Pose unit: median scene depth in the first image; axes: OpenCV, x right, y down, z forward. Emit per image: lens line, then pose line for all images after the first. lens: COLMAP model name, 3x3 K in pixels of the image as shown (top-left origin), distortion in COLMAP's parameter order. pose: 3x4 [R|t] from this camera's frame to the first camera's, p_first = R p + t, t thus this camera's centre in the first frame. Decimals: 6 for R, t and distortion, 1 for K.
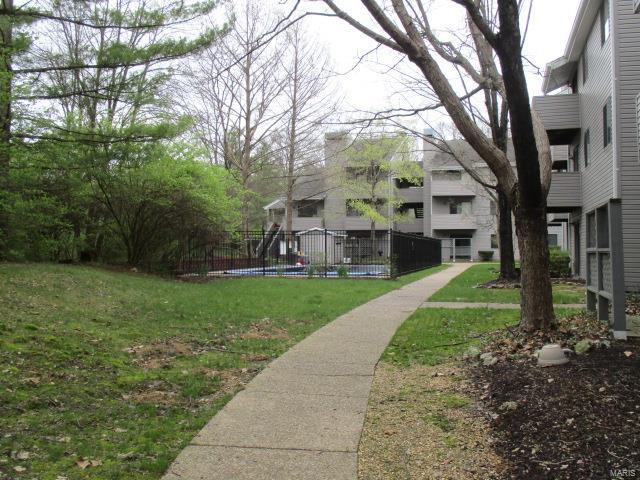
lens RADIAL K [[607.2, 0, 320.0], [0, 607.2, 240.0], [0, 0, 1]] dist [-0.010934, -0.010662]
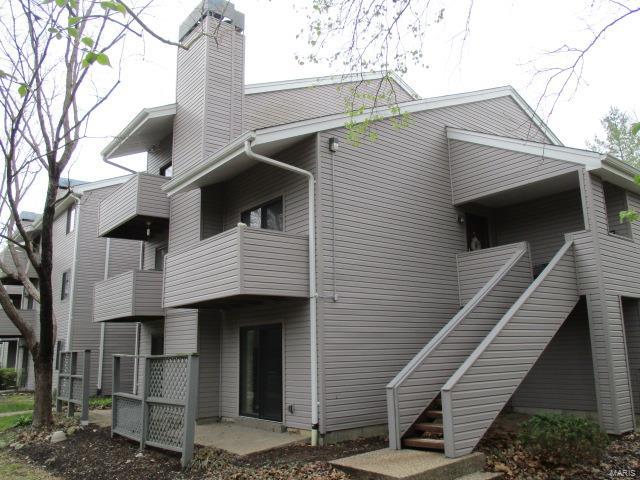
lens RADIAL K [[545.1, 0, 320.0], [0, 545.1, 240.0], [0, 0, 1]] dist [0.012333, 0.008954]
pose [[0.588198, 0.149751, 0.794731, -0.539029], [0.002339, 0.982387, -0.186843, -0.088402], [-0.808714, 0.111759, 0.577488, -0.676602]]
